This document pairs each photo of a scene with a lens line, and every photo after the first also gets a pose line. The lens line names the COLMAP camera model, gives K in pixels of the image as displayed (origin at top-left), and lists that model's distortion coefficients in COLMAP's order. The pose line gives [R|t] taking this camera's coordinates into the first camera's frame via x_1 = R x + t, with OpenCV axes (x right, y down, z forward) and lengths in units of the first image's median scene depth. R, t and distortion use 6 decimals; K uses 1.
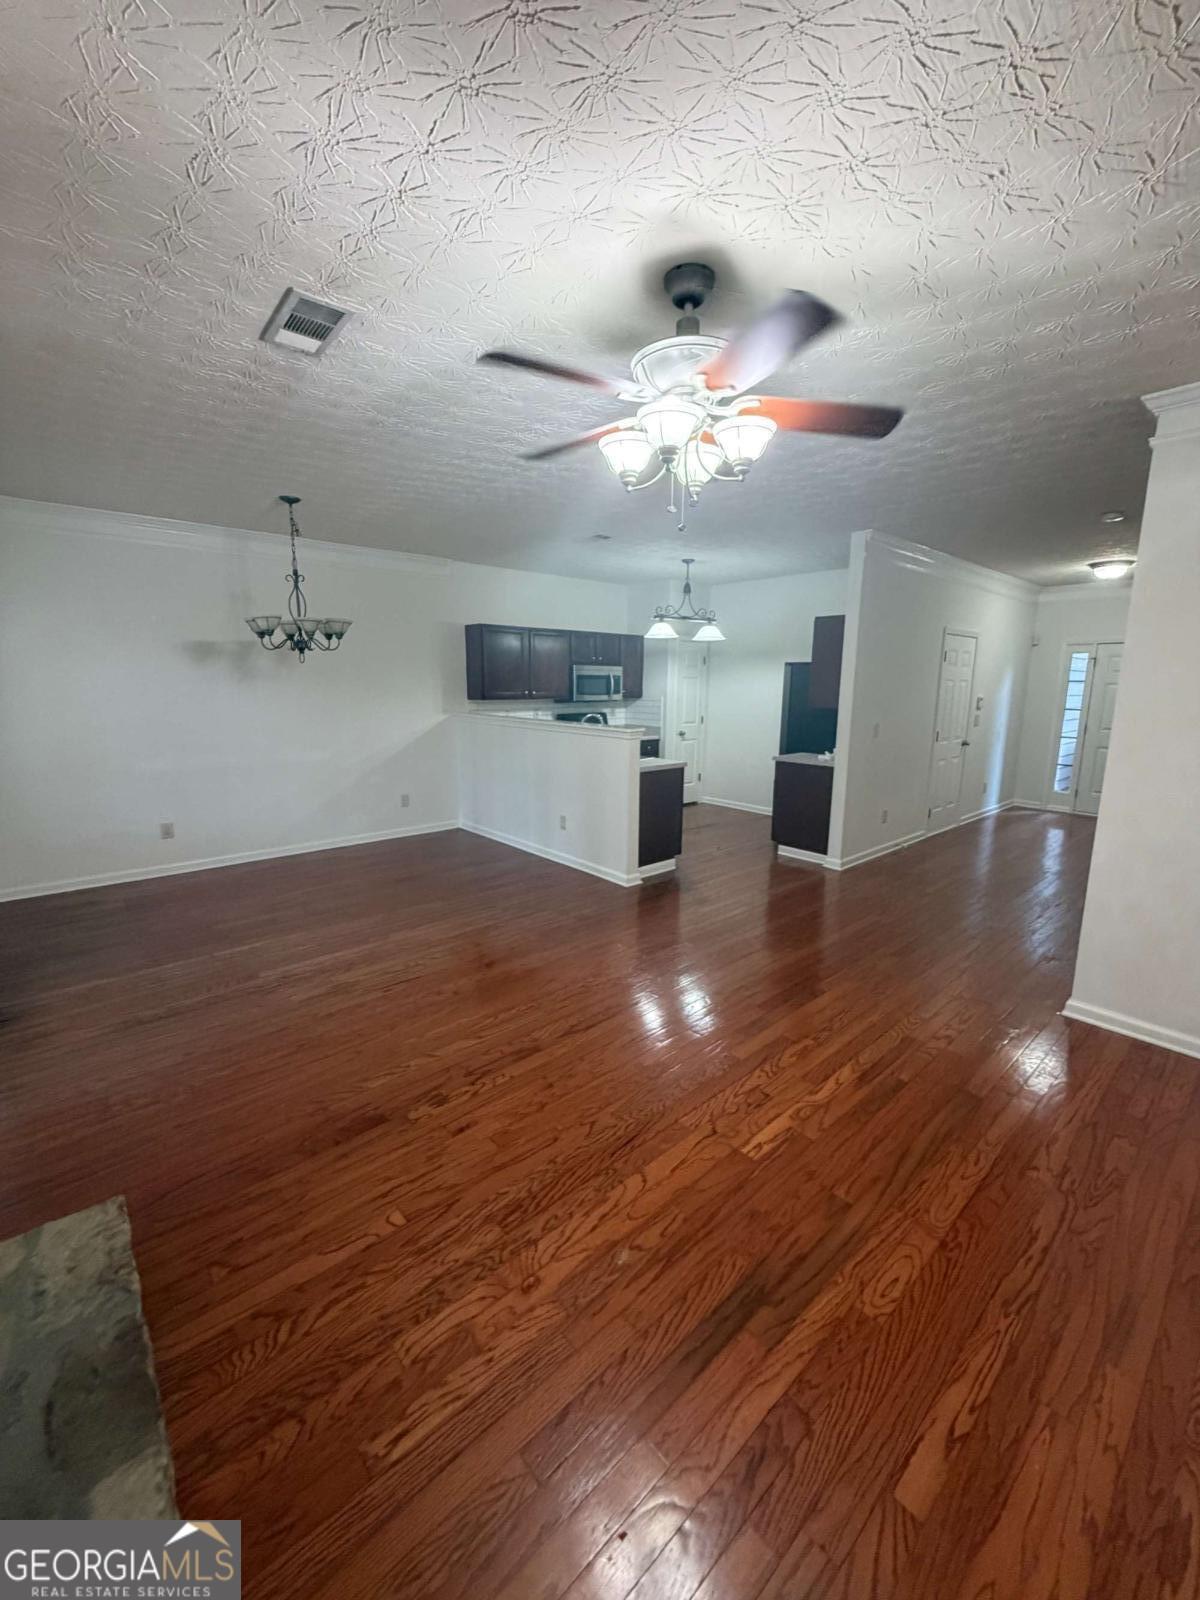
lens RADIAL K [[638.5, 0, 602.5], [0, 638.5, 798.7], [0, 0, 1]] dist [-0.000590, 0.000057]
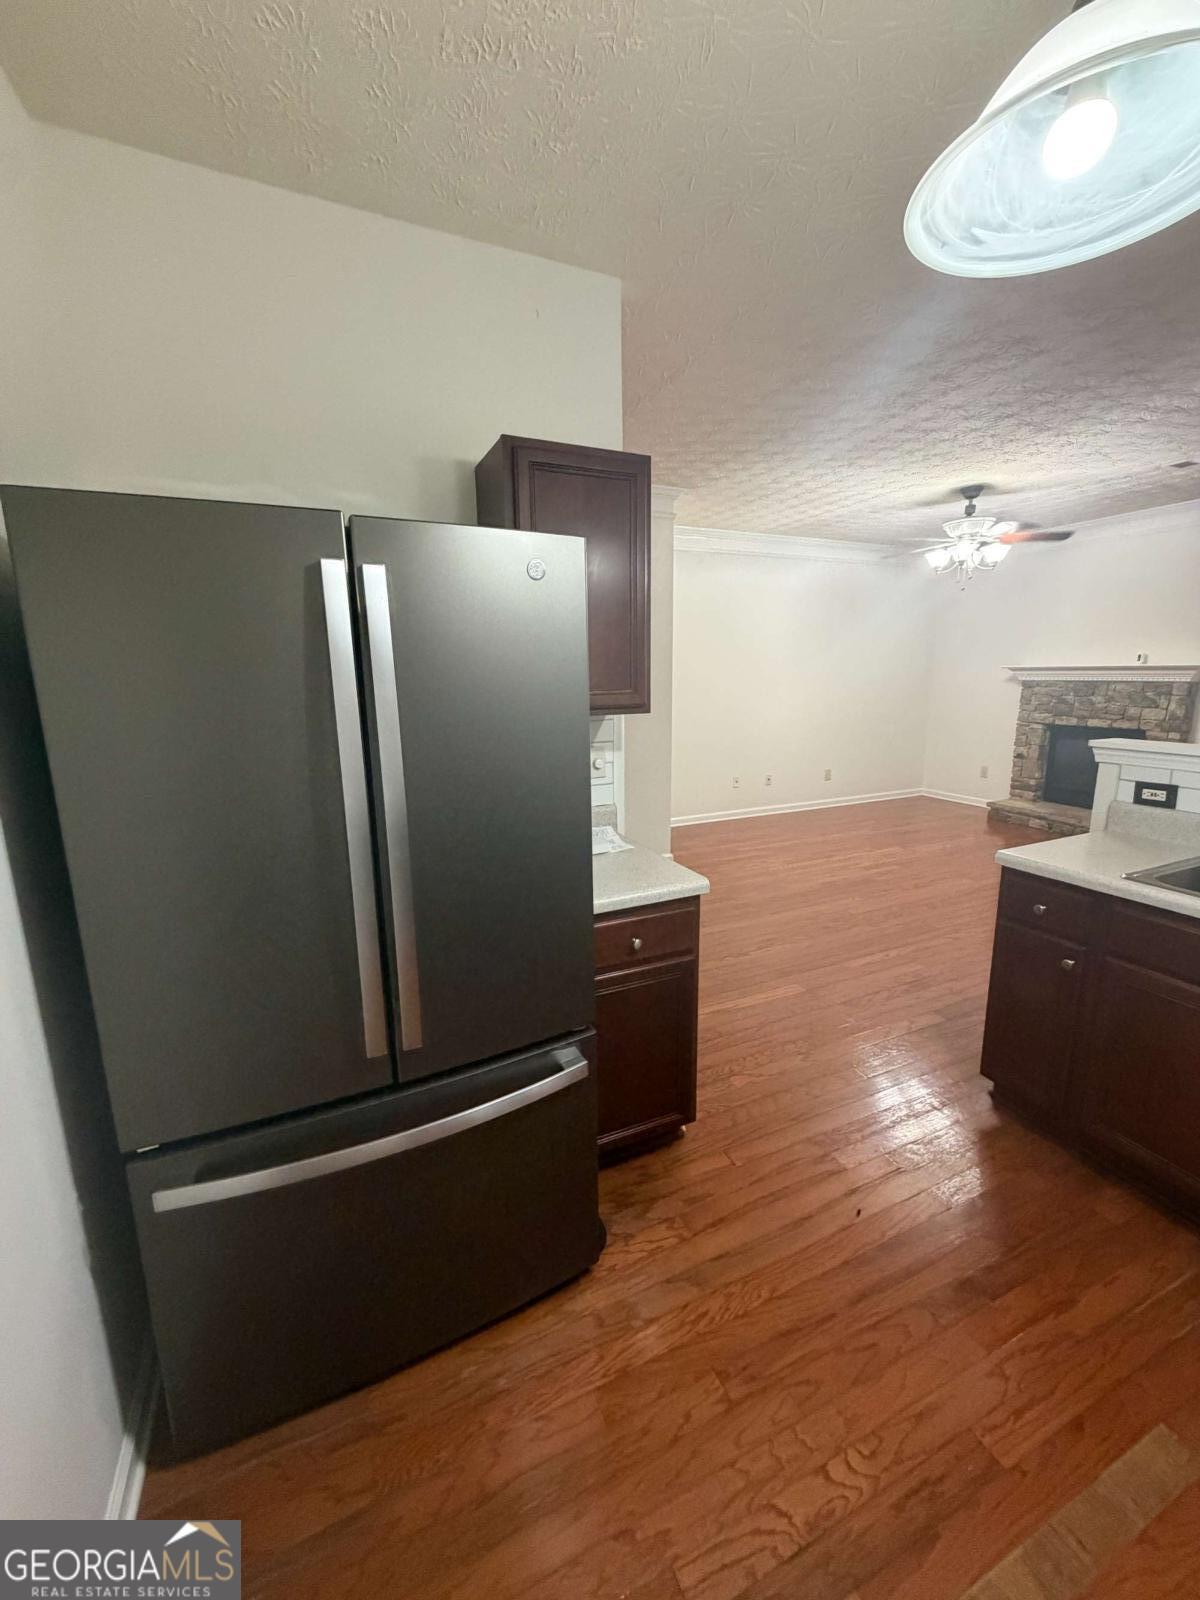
lens RADIAL K [[638.5, 0, 602.5], [0, 638.5, 798.7], [0, 0, 1]] dist [-0.000590, 0.000057]
pose [[-0.955417, -0.051520, 0.290729, 0.591683], [0.062272, 0.927349, 0.368979, -0.574623], [-0.288618, 0.370633, -0.882797, 3.303043]]
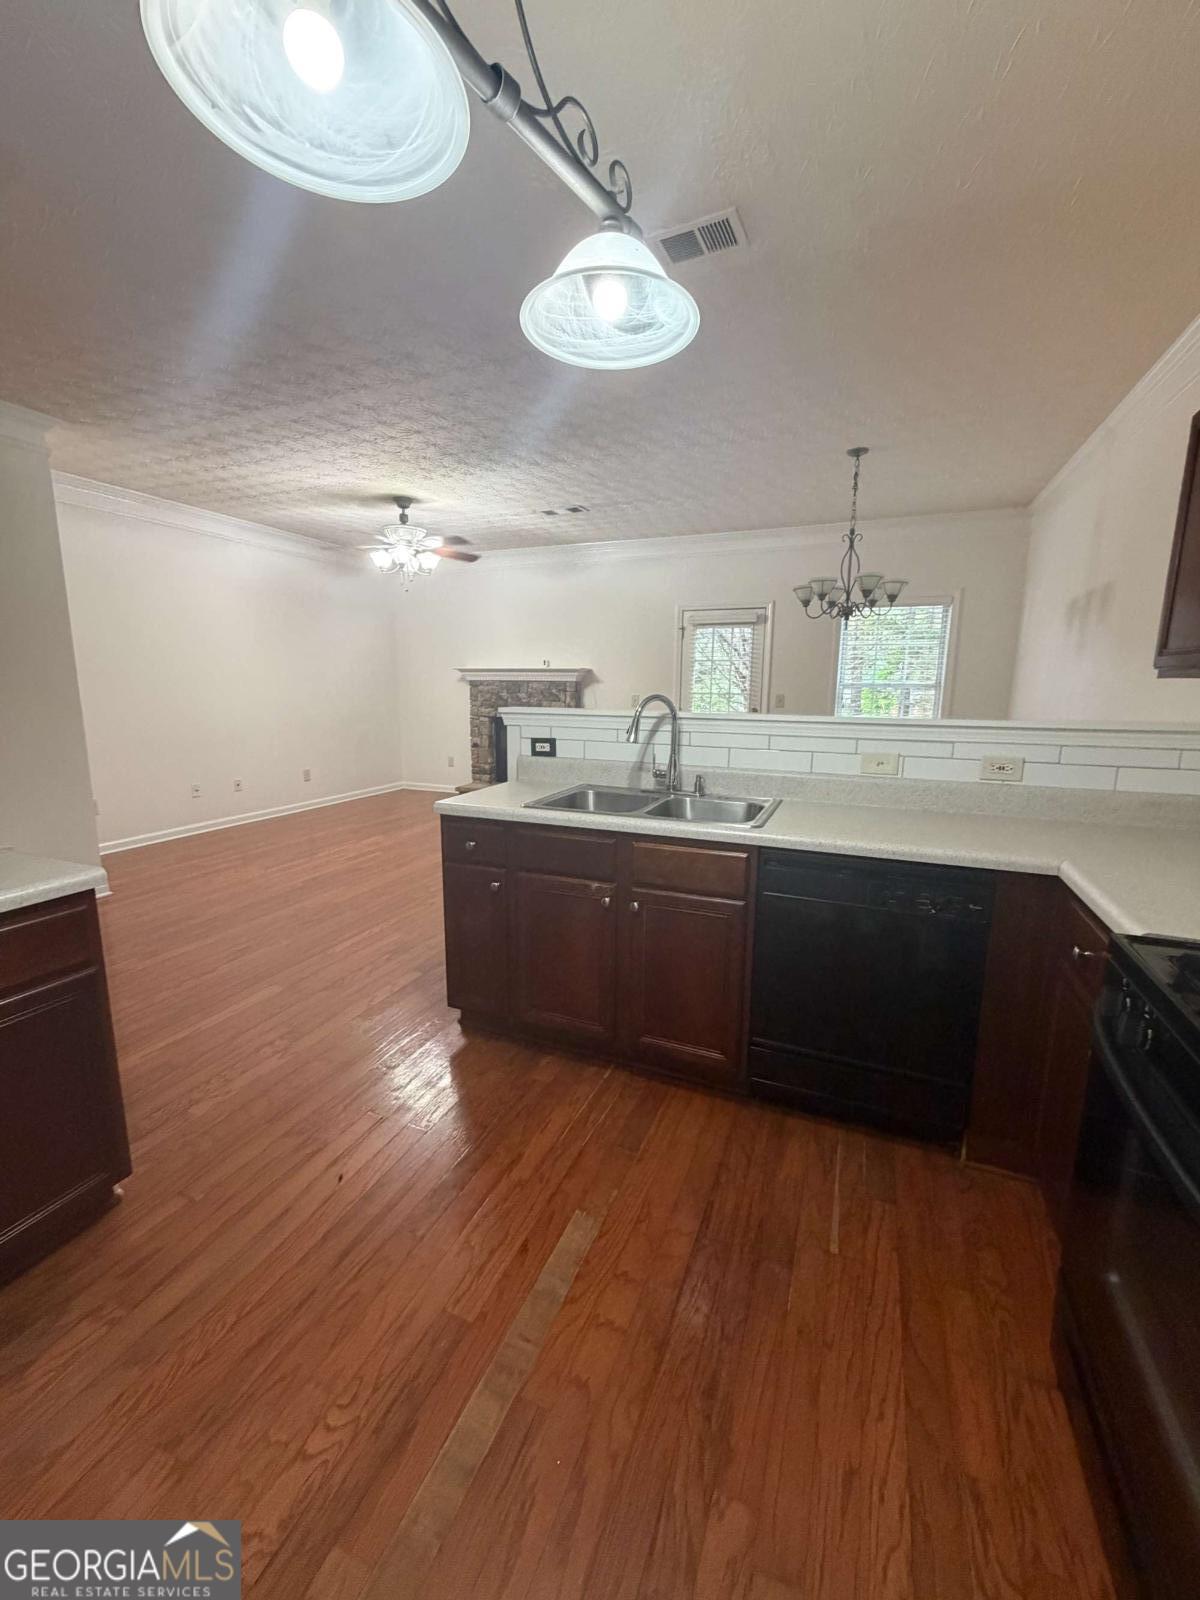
lens RADIAL K [[638.5, 0, 602.5], [0, 638.5, 798.7], [0, 0, 1]] dist [-0.000590, 0.000057]
pose [[-0.898793, 0.061968, -0.433971, 0.514431], [-0.098094, 0.936425, 0.336877, -0.506459], [0.427257, 0.345352, -0.835573, 3.322524]]
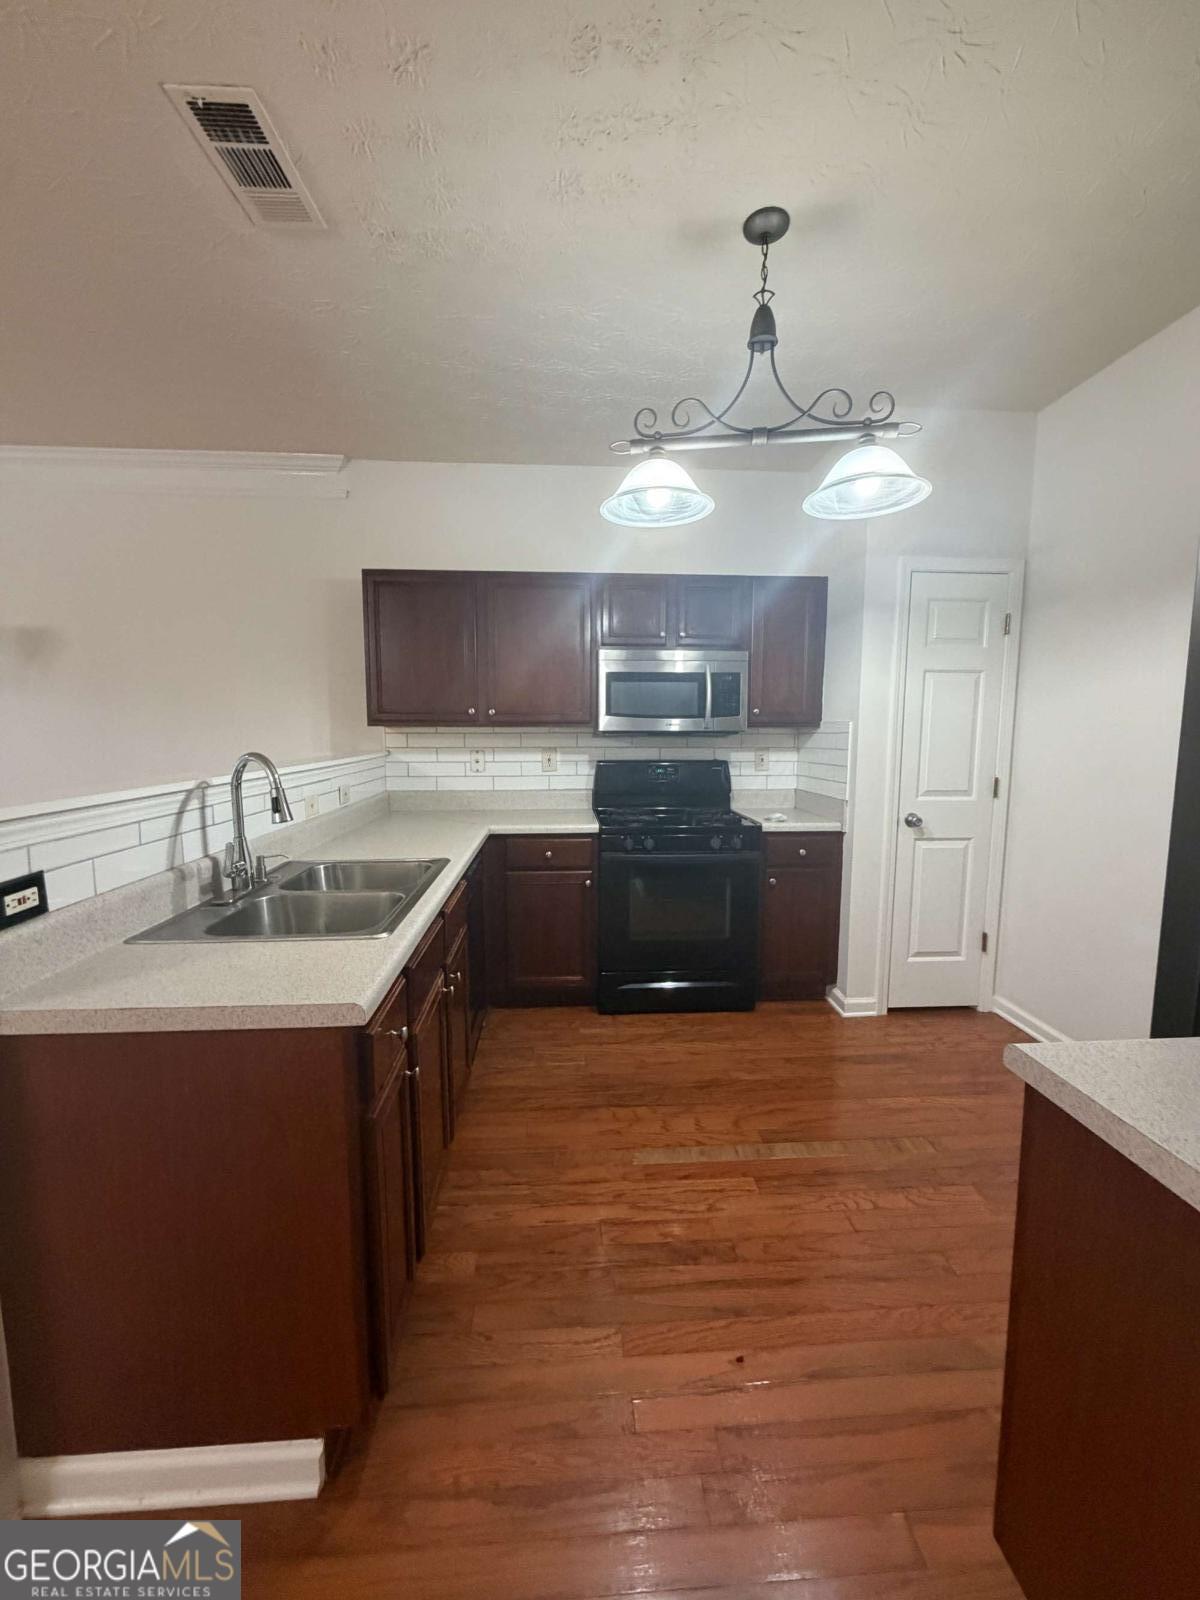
lens RADIAL K [[638.5, 0, 602.5], [0, 638.5, 798.7], [0, 0, 1]] dist [-0.000590, 0.000057]
pose [[0.789211, 0.060042, -0.611180, 0.727524], [-0.106761, 0.993469, -0.040261, -0.284626], [0.604772, 0.097024, 0.790467, 2.104307]]
